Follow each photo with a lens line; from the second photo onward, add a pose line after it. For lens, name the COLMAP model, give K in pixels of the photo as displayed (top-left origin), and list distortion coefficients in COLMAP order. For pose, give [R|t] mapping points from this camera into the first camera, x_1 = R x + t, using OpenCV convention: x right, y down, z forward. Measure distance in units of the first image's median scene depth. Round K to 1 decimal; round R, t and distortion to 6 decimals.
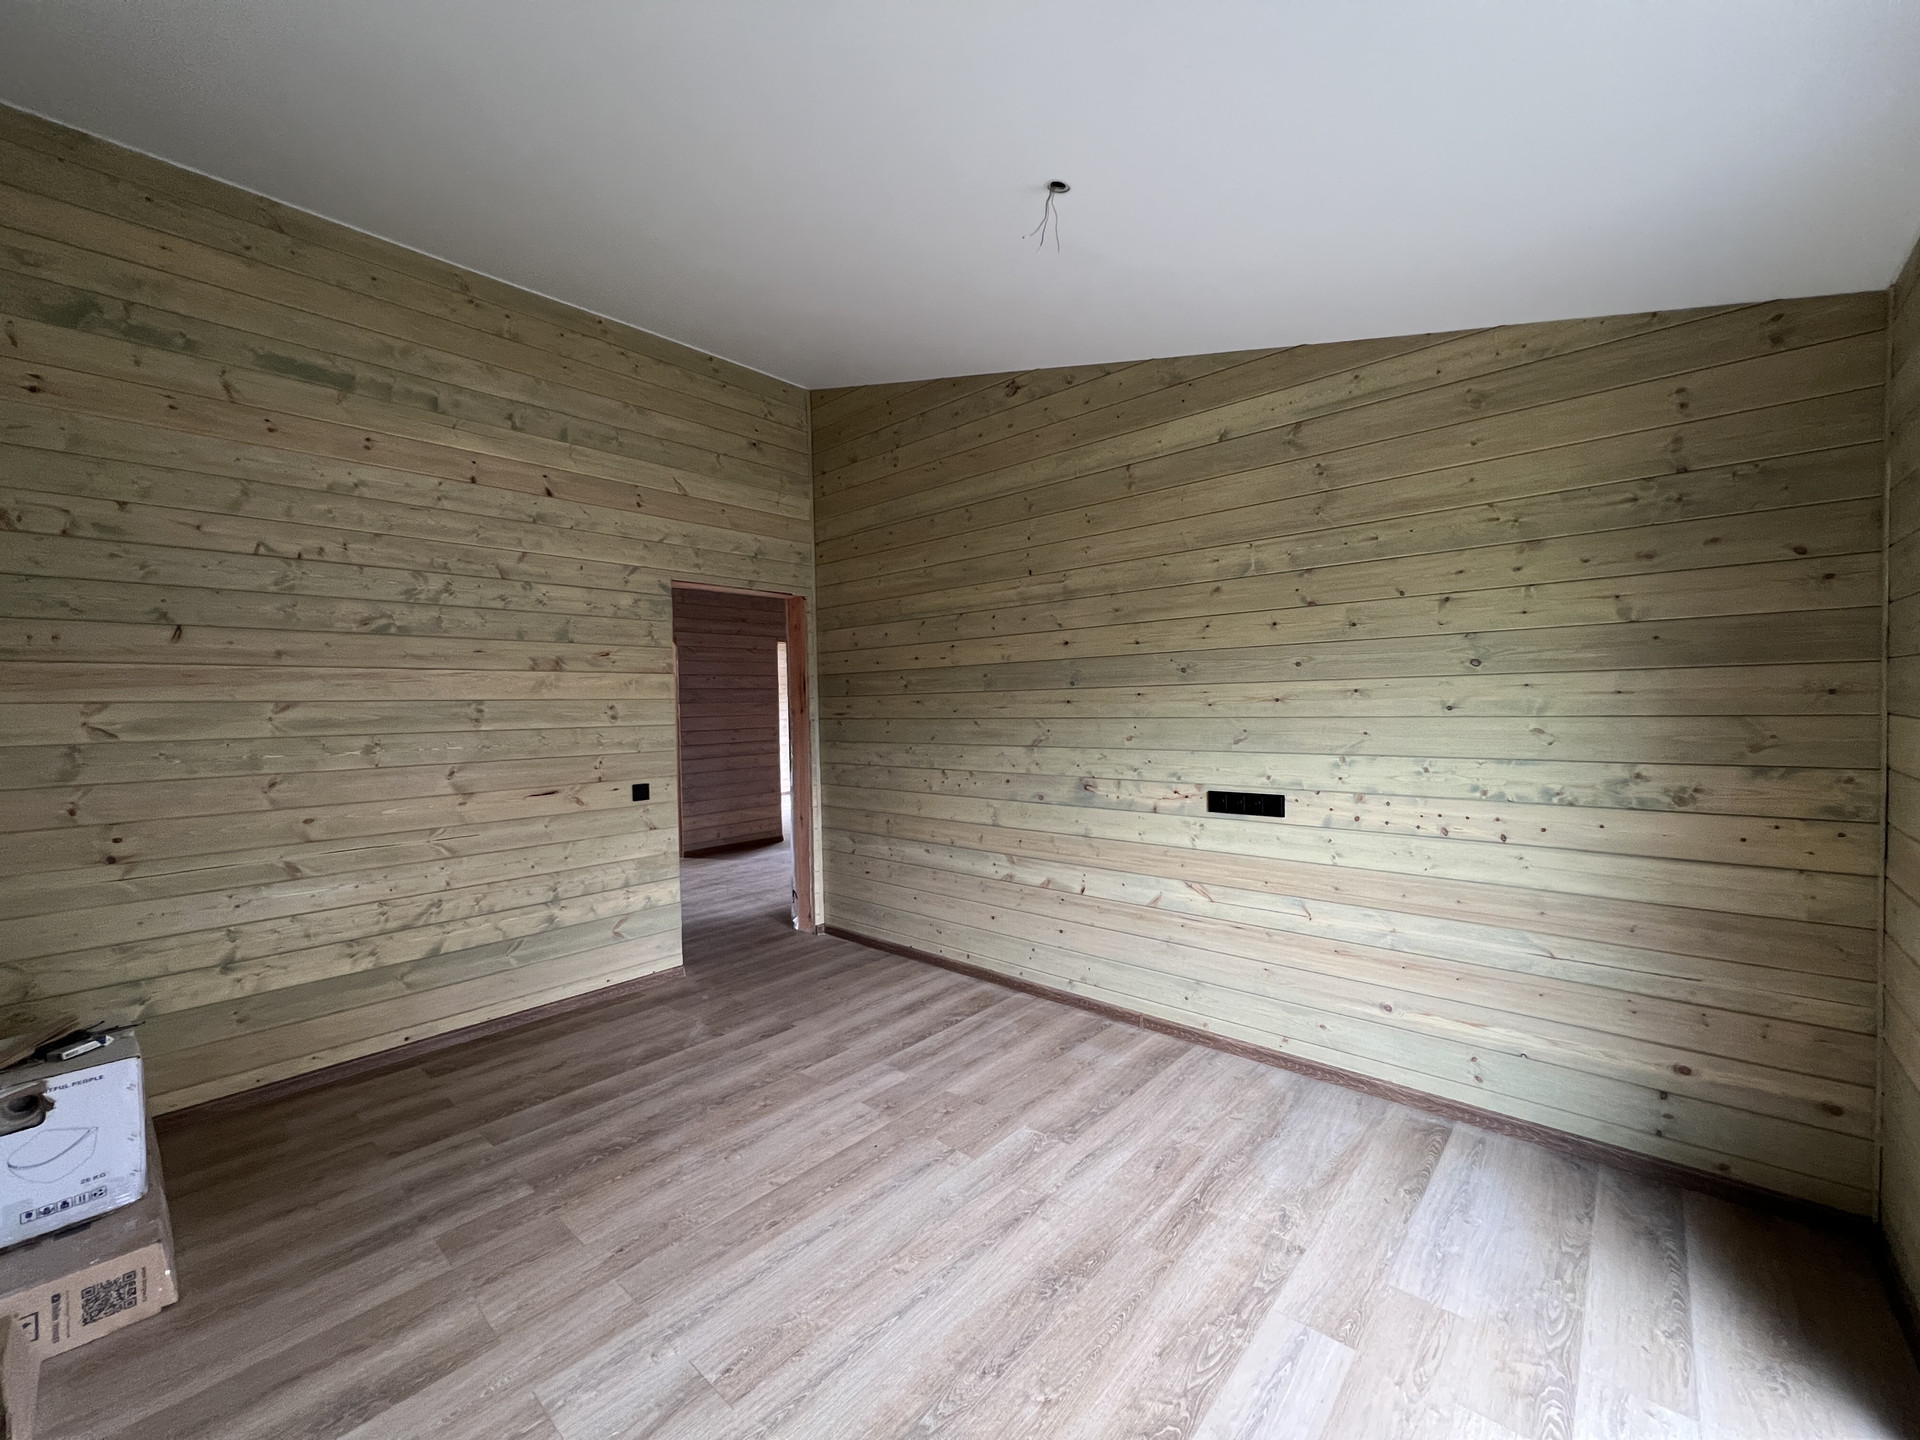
lens RADIAL K [[764.8, 0, 962.0], [0, 764.8, 722.8], [0, 0, 1]] dist [0.001120, 0.000125]
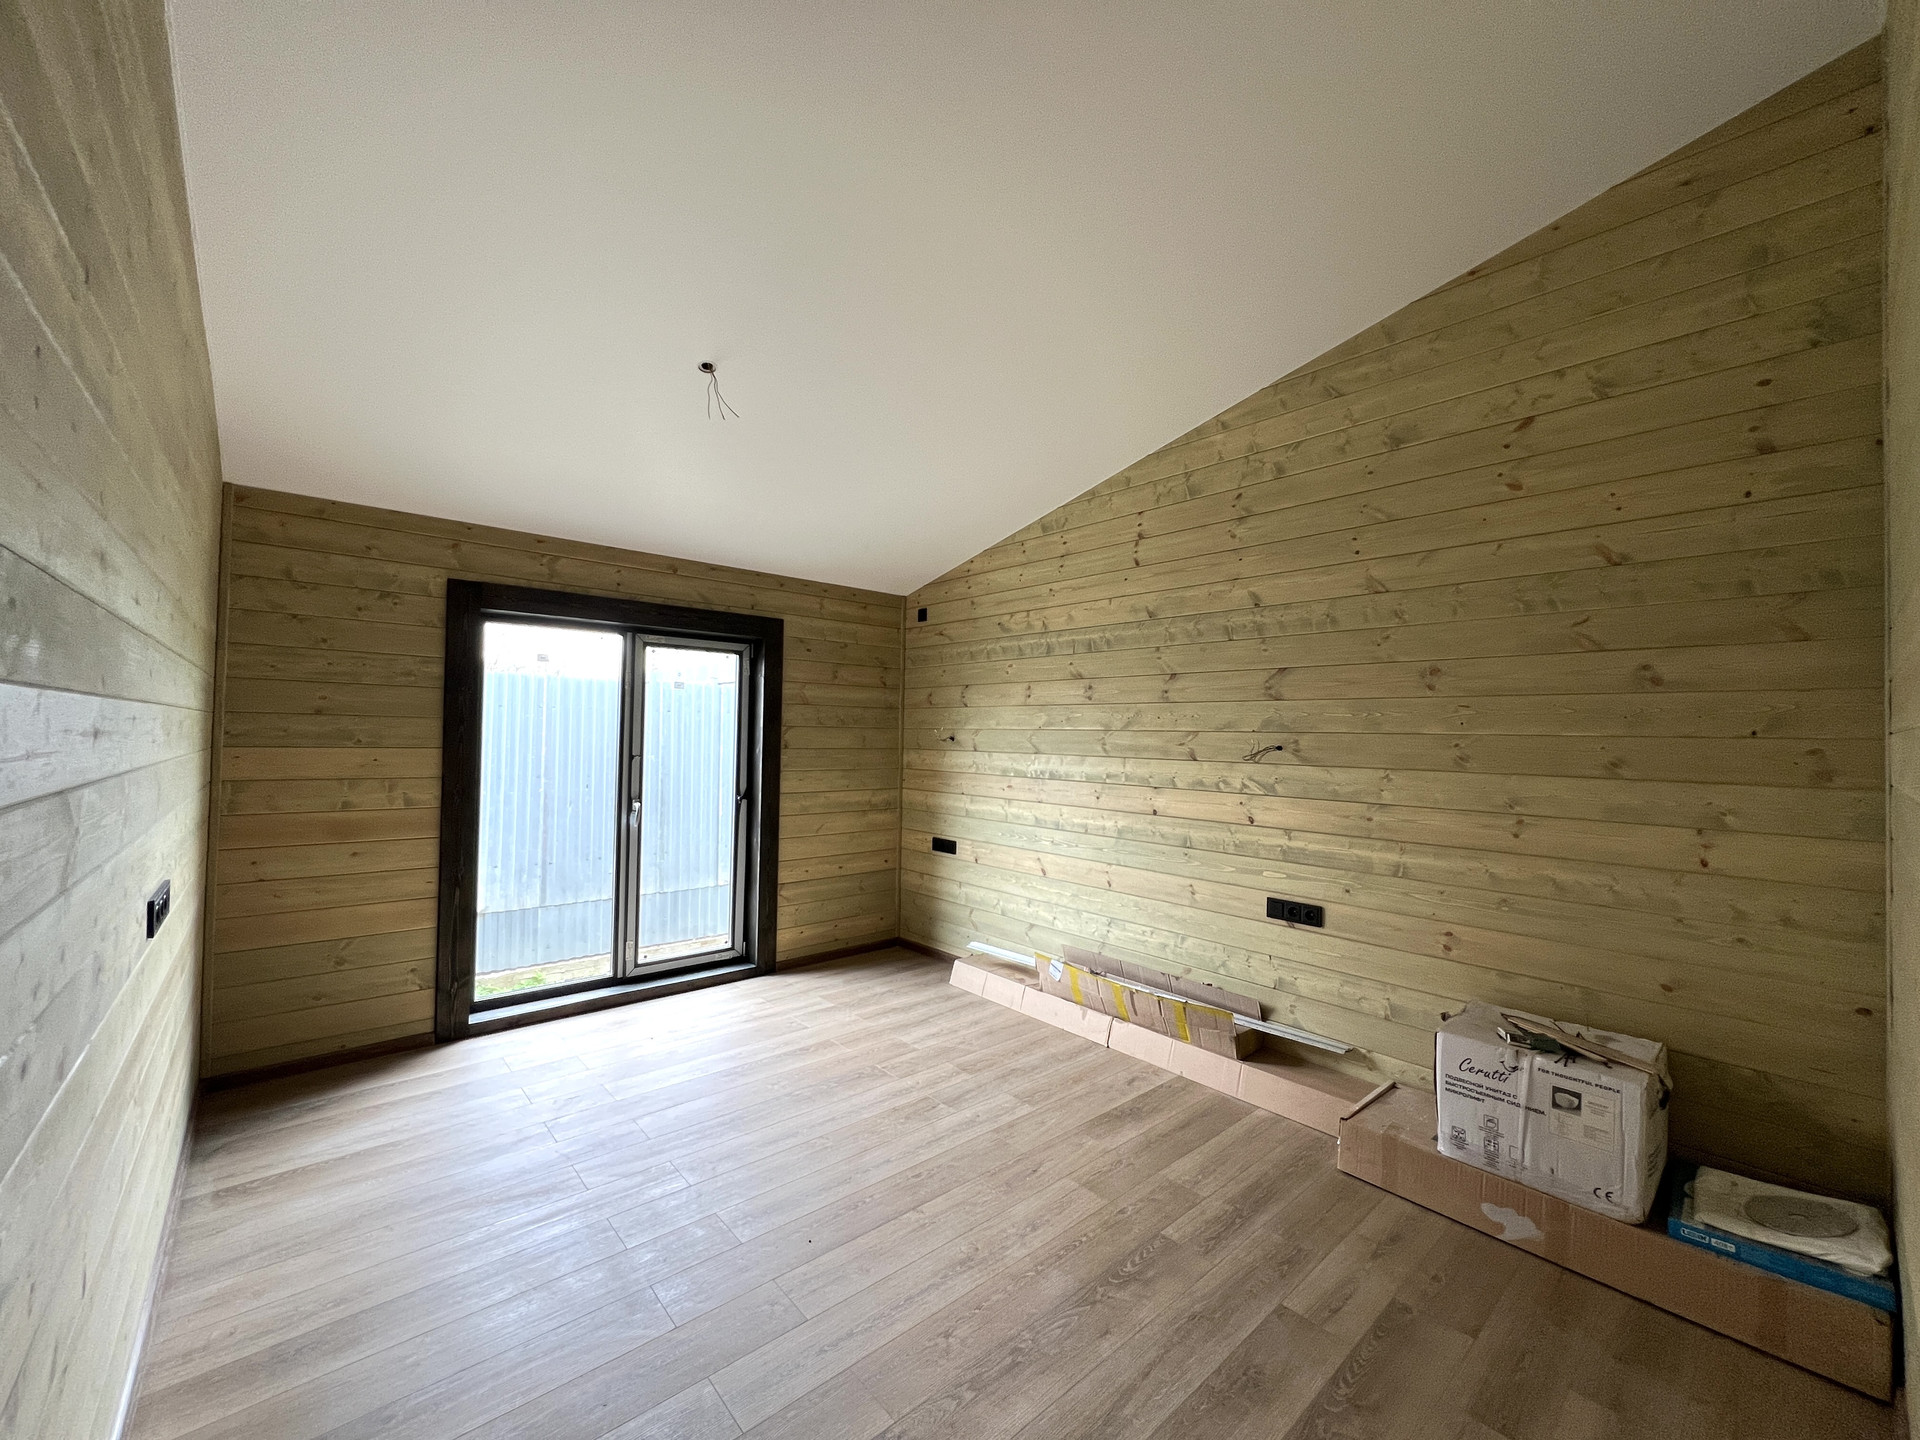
lens RADIAL K [[764.8, 0, 962.0], [0, 764.8, 722.8], [0, 0, 1]] dist [0.001120, 0.000125]
pose [[-0.992702, 0.003636, 0.120539, -0.411186], [0.003917, 0.999990, 0.002091, -0.044807], [-0.120530, 0.002548, -0.992706, 1.933210]]
